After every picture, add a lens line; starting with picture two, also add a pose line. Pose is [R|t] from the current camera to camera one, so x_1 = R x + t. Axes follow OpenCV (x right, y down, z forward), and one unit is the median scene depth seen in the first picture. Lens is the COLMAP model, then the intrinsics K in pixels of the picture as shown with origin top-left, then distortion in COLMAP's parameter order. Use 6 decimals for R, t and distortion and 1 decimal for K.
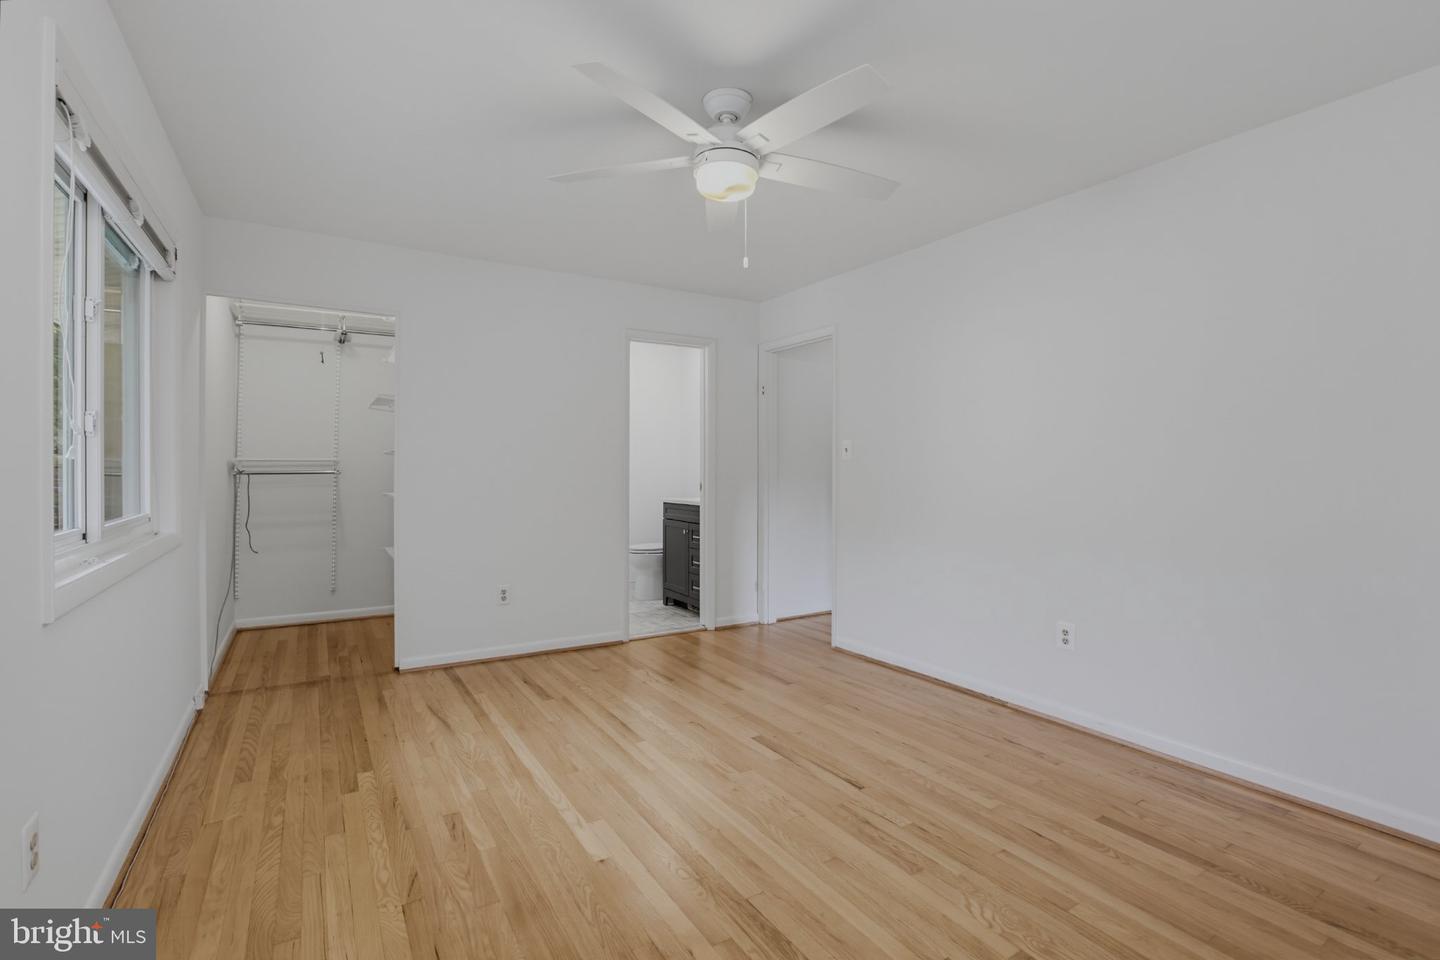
lens RADIAL K [[665.8, 0, 722.6], [0, 665.8, 481.9], [0, 0, 1]] dist [-0.018655, 0.000240]
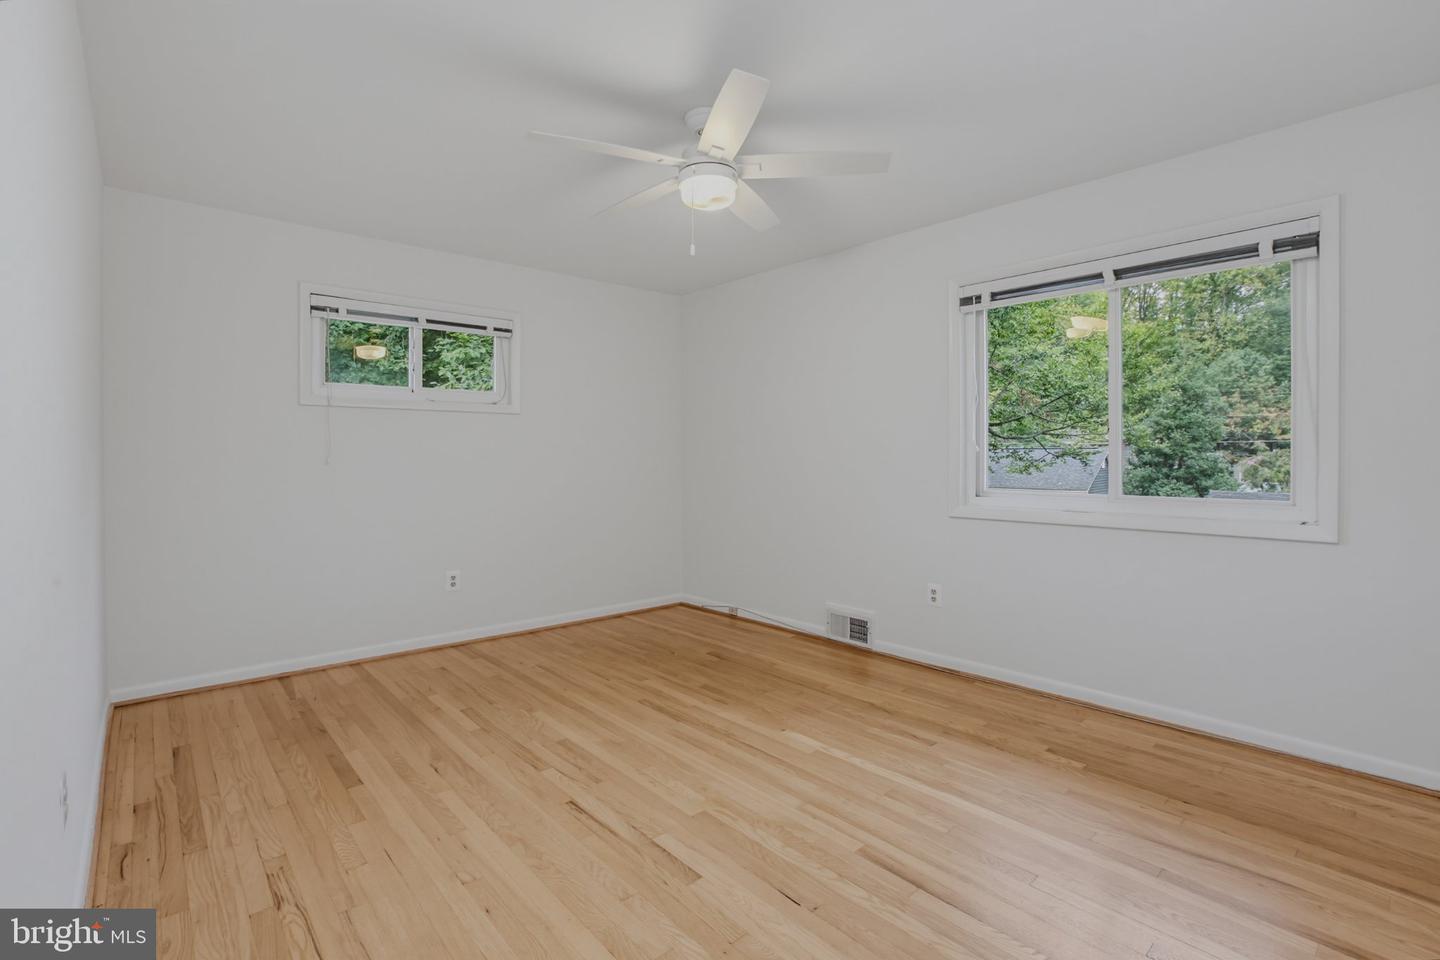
lens RADIAL K [[665.8, 0, 722.6], [0, 665.8, 481.9], [0, 0, 1]] dist [-0.018655, 0.000240]
pose [[-0.985143, 0.004645, -0.171671, 0.163749], [-0.004749, 0.998515, 0.054268, -0.034494], [0.171668, 0.054277, -0.983659, 2.016838]]
